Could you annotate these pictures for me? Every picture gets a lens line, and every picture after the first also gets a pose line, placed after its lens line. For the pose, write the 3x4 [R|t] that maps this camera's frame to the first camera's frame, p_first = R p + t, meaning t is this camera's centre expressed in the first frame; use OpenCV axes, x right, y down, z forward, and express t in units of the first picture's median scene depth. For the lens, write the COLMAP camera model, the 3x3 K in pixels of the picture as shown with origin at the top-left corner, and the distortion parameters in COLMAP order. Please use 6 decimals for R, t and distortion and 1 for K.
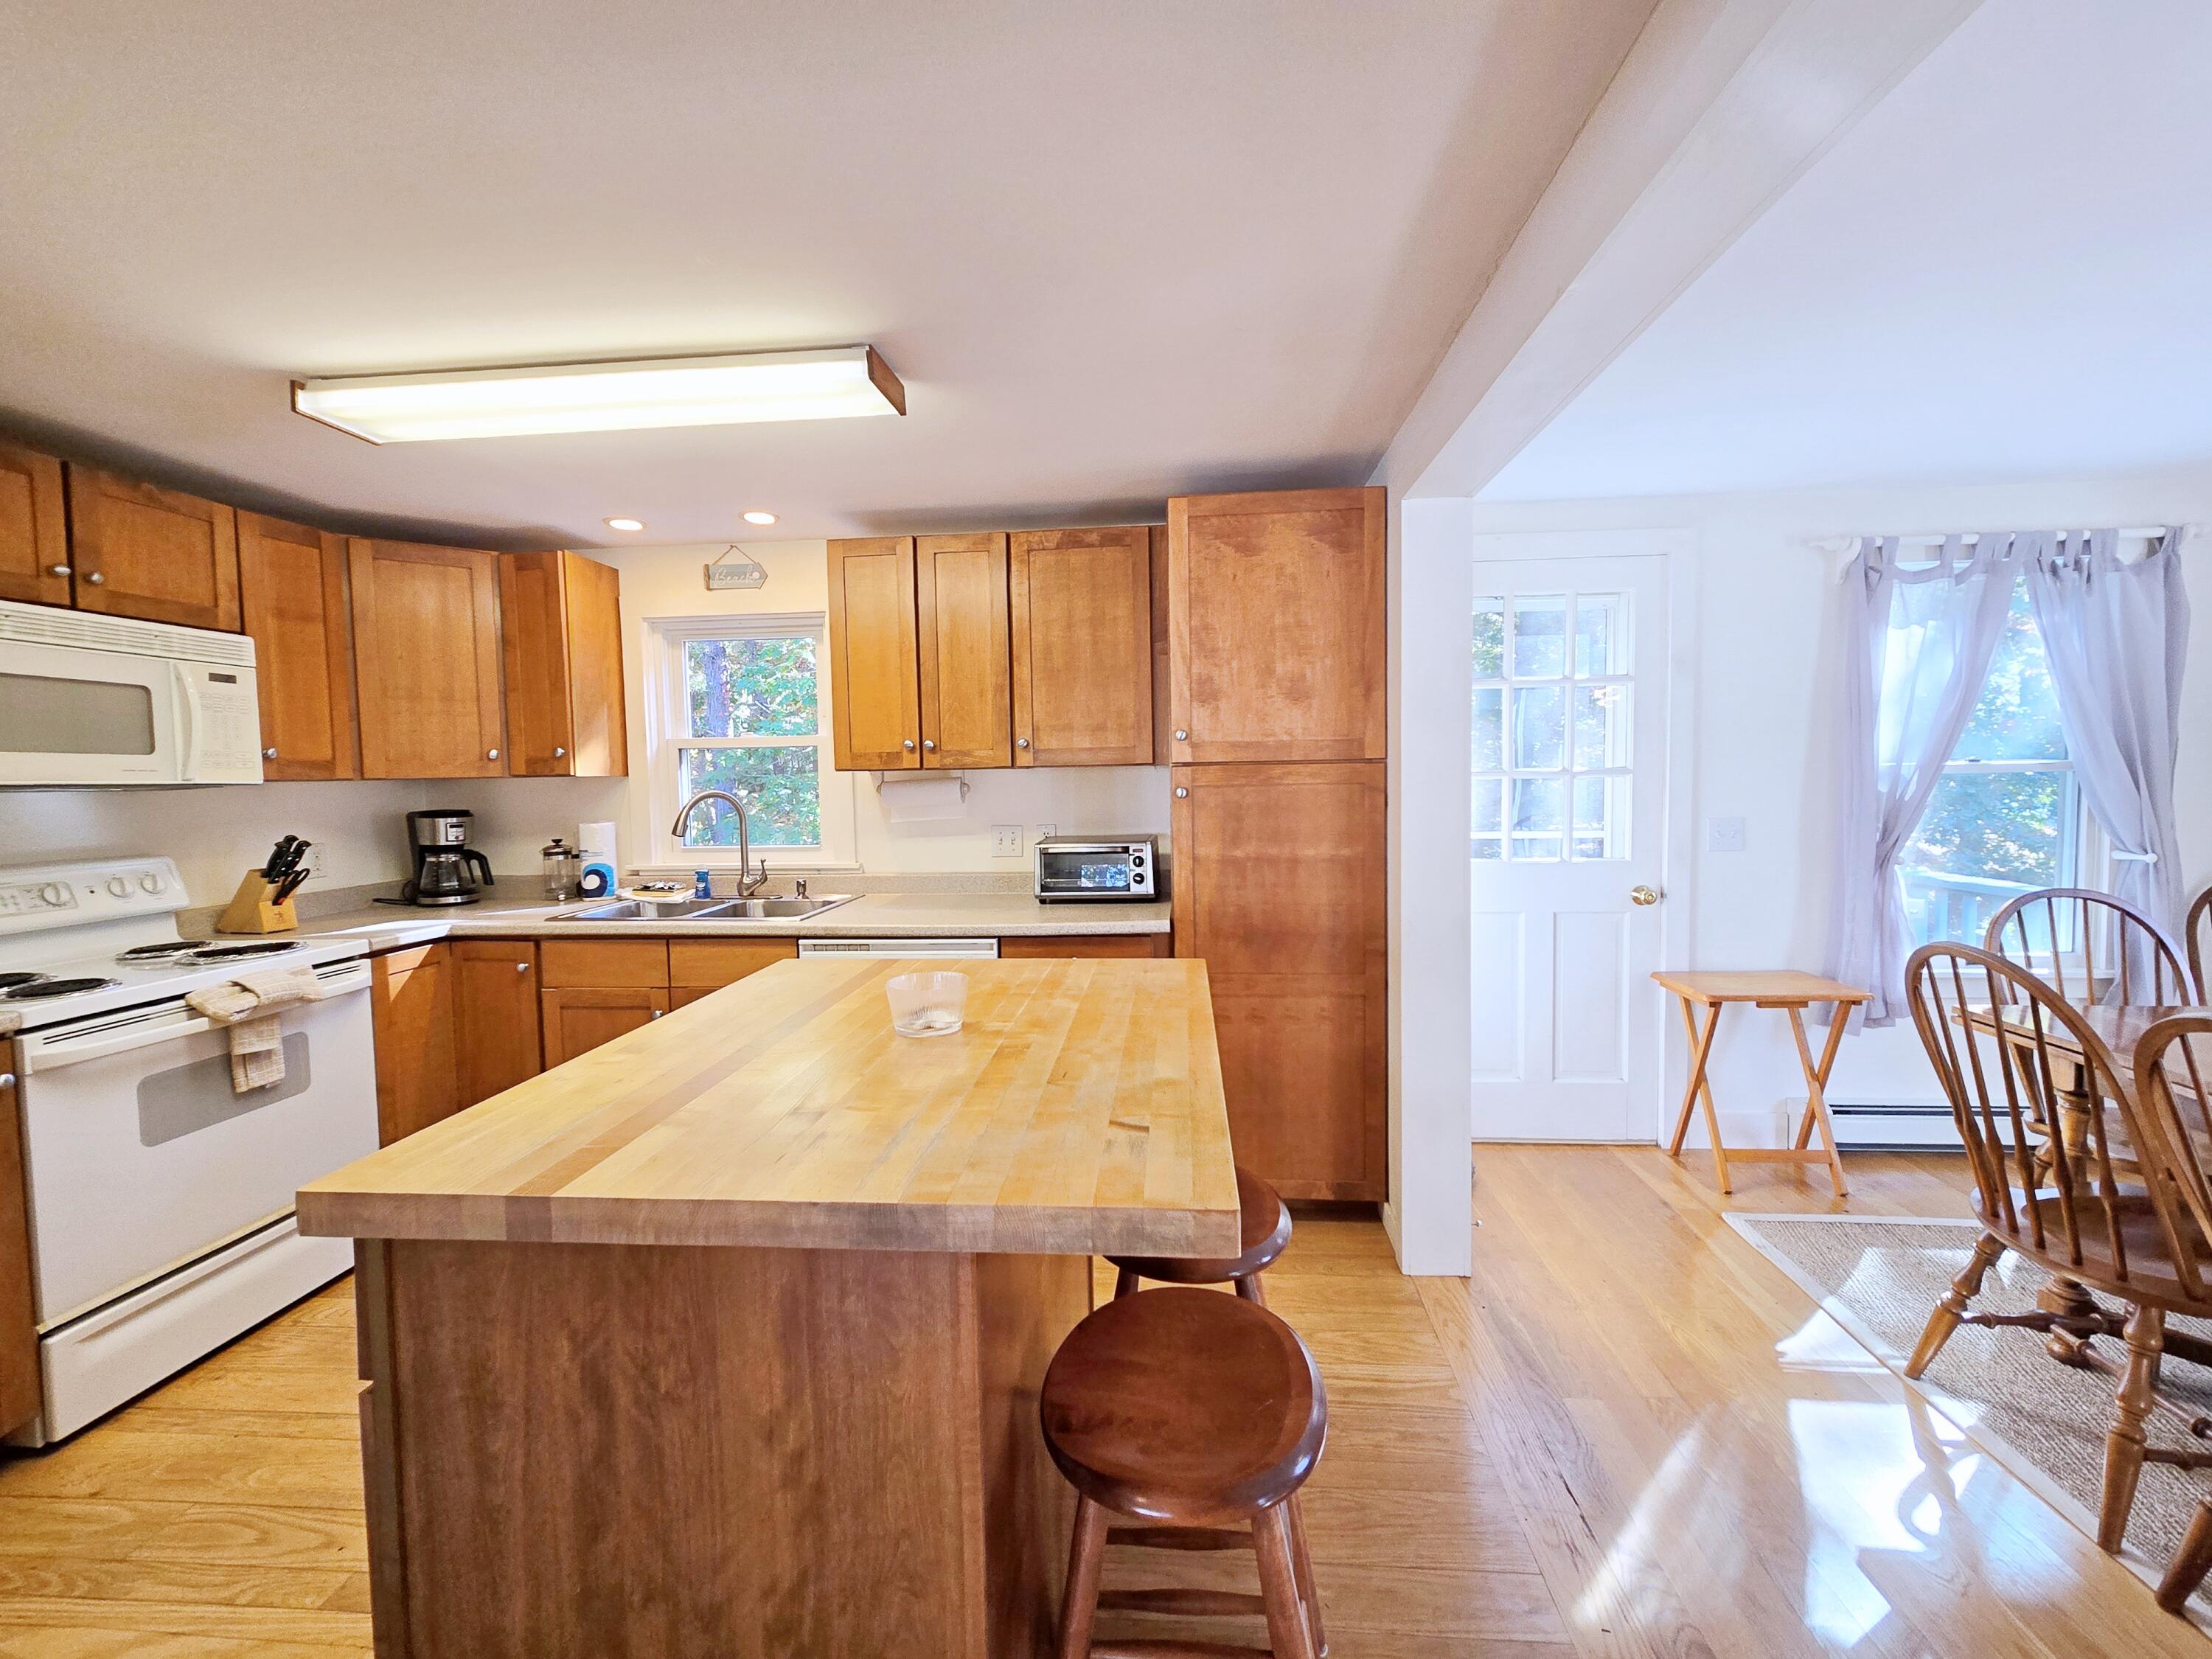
lens RADIAL K [[905.2, 0, 1108.3], [0, 905.2, 823.5], [0, 0, 1]] dist [-0.000192, 0.000435]
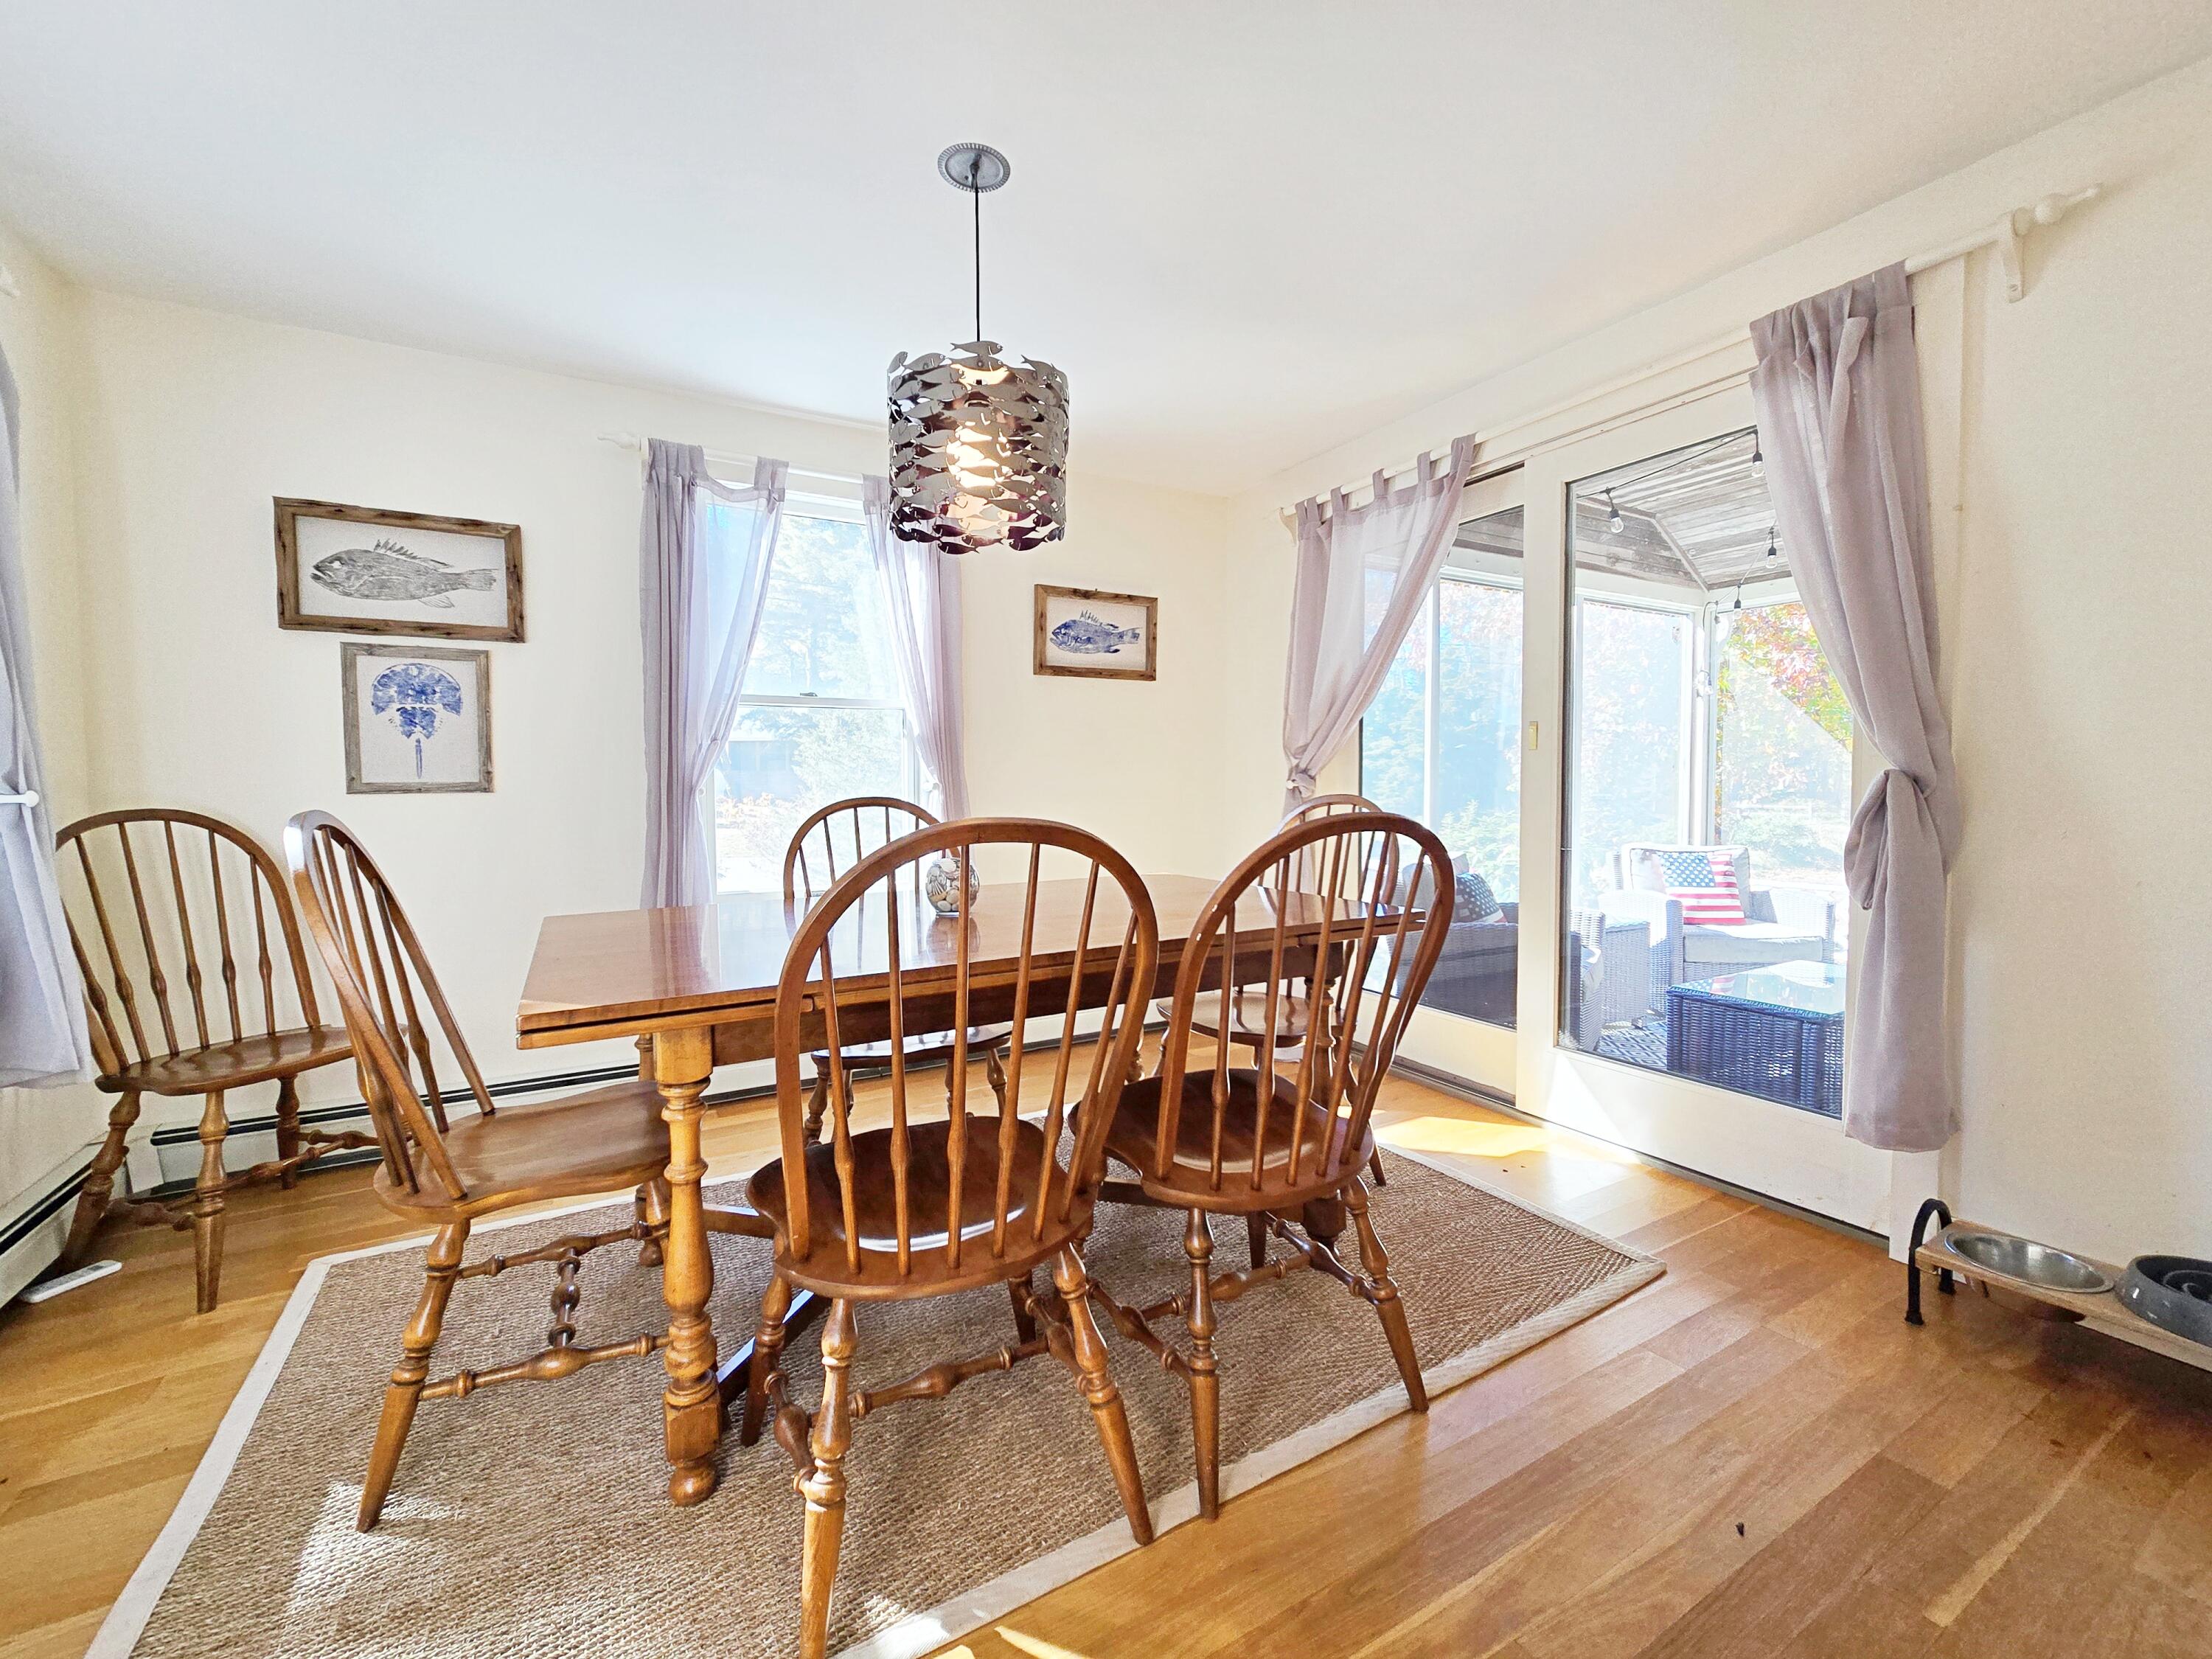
lens RADIAL K [[905.2, 0, 1109.6], [0, 905.2, 817.9], [0, 0, 1]] dist [-0.000192, 0.000435]
pose [[-0.573422, -0.008925, 0.819212, 0.264838], [0.062516, 0.996548, 0.054616, 0.066848], [-0.816872, 0.082532, -0.570885, 0.805920]]
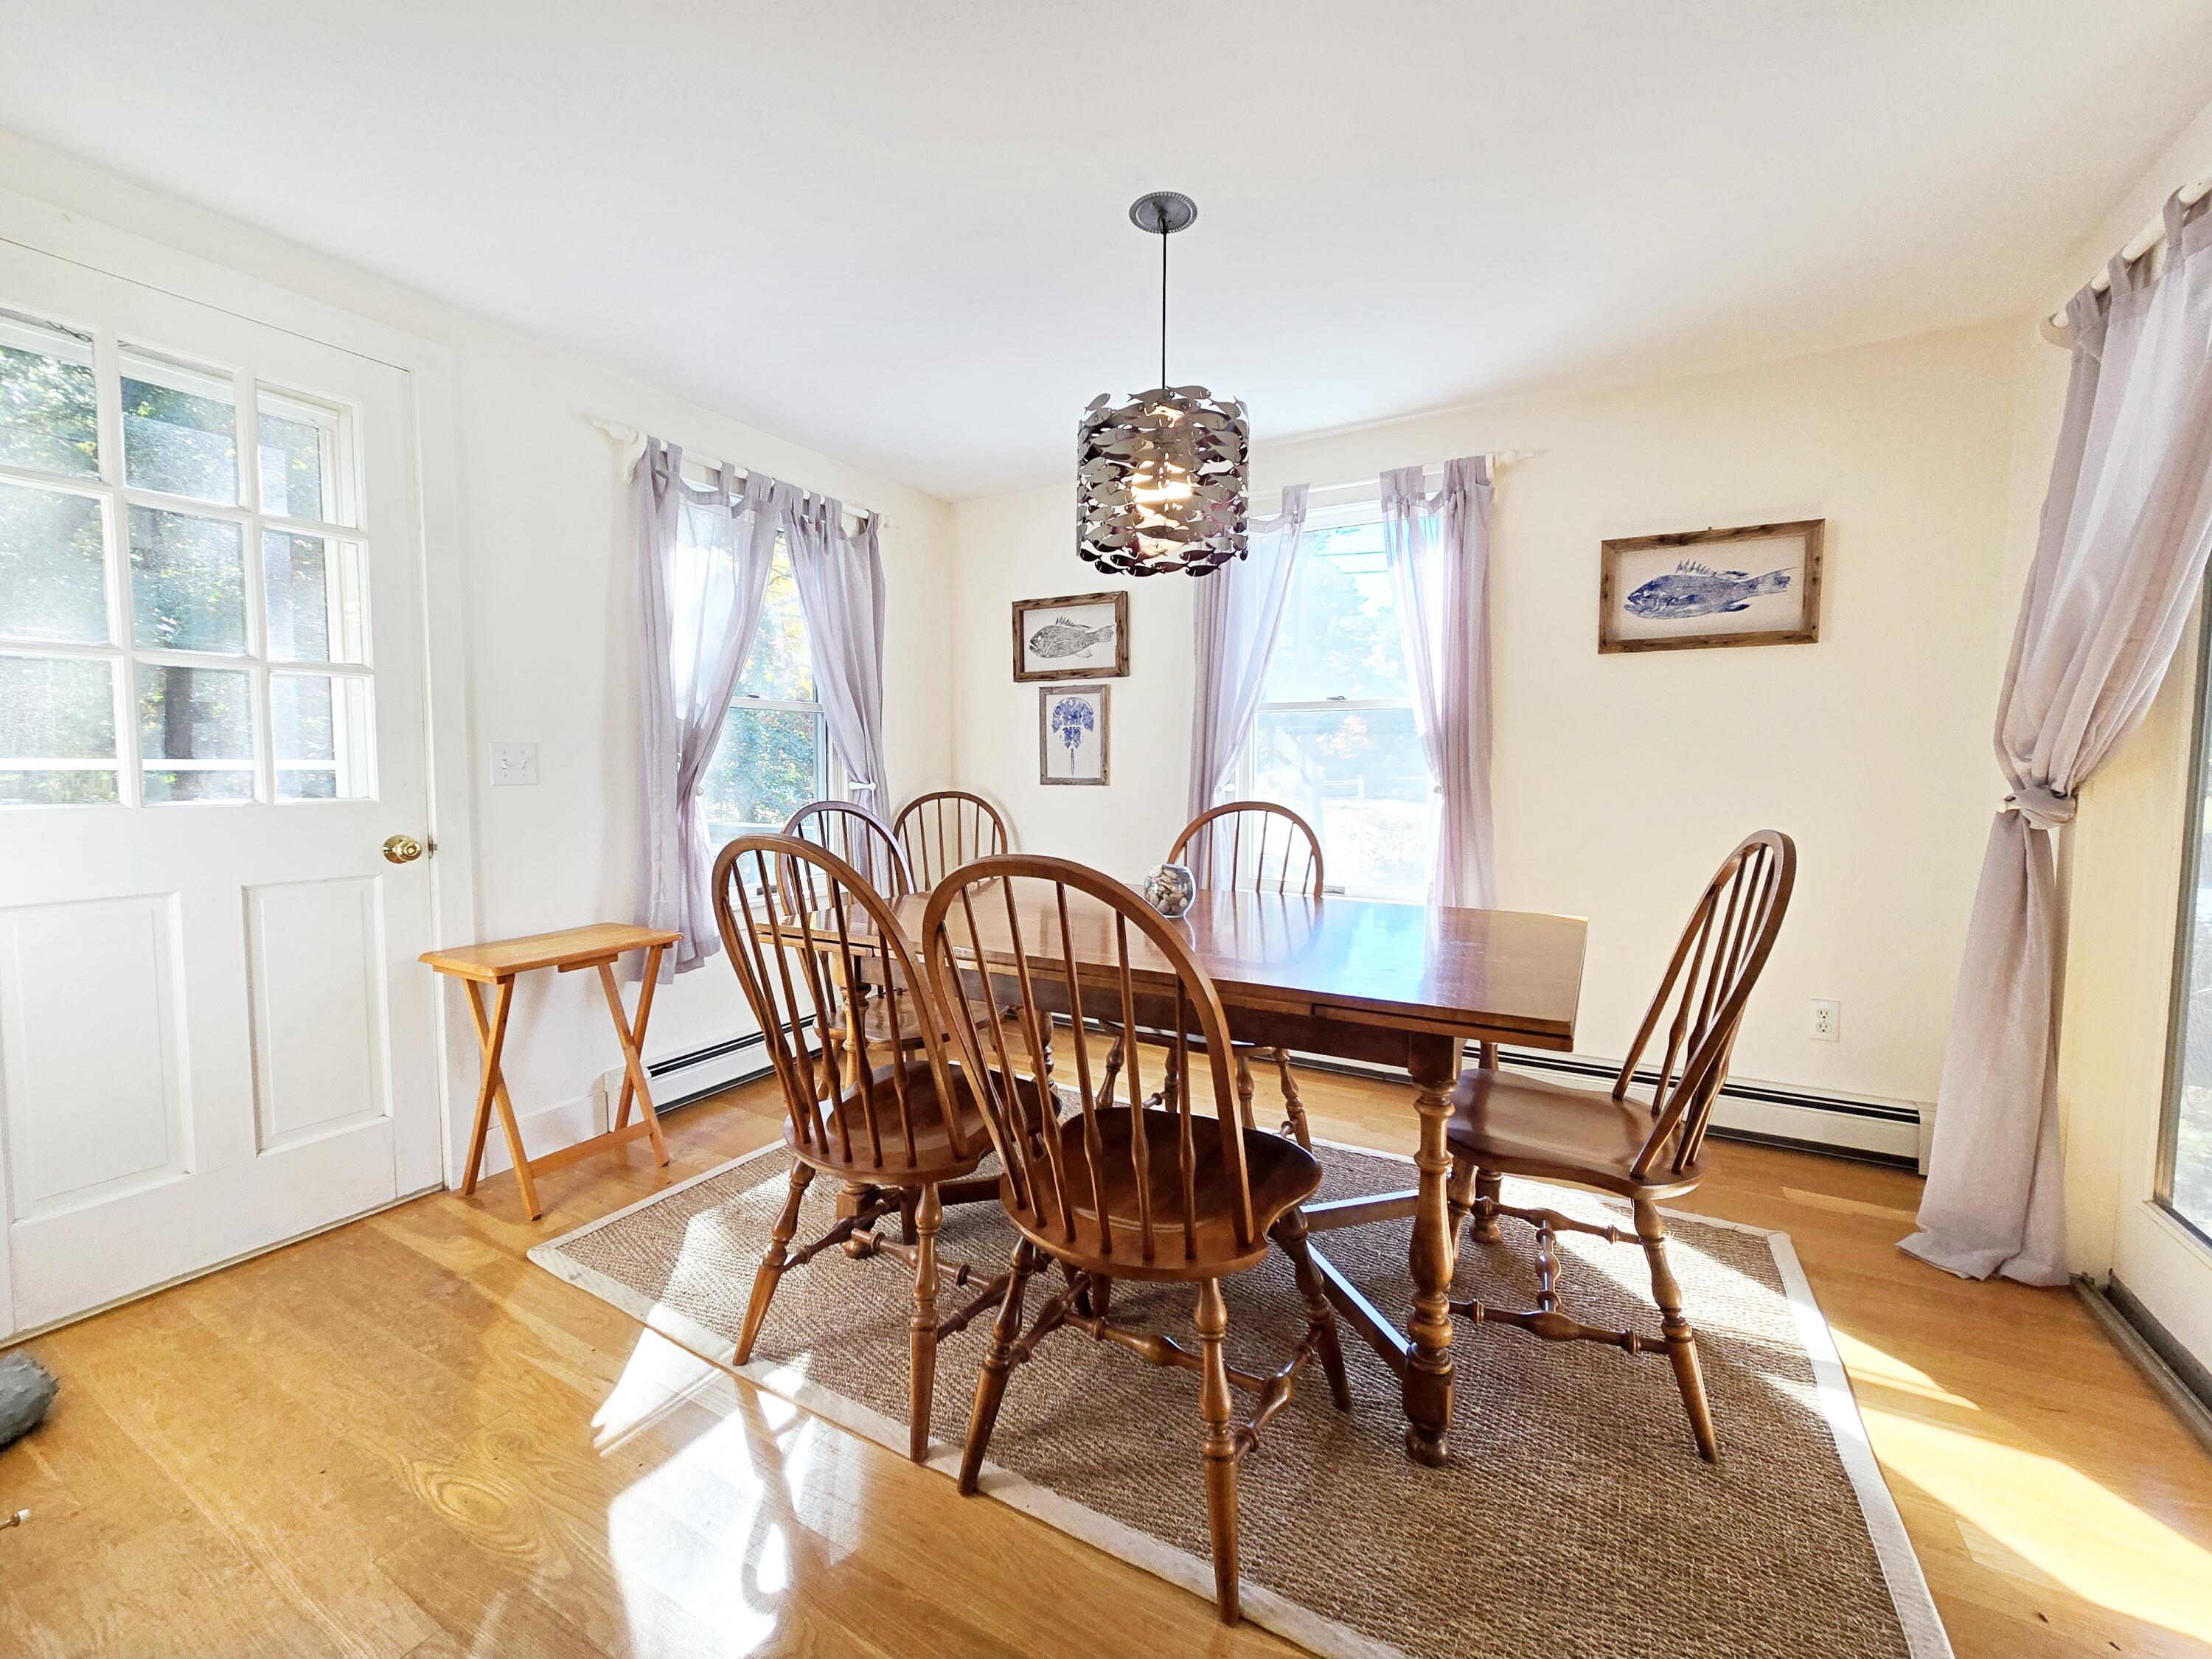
lens RADIAL K [[905.2, 0, 1113.5], [0, 905.2, 818.6], [0, 0, 1]] dist [-0.000192, 0.000435]
pose [[0.408074, -0.034963, 0.912279, 0.200155], [0.038830, 0.999027, 0.020918, 0.072654], [-0.912123, 0.026888, 0.409034, 0.234708]]
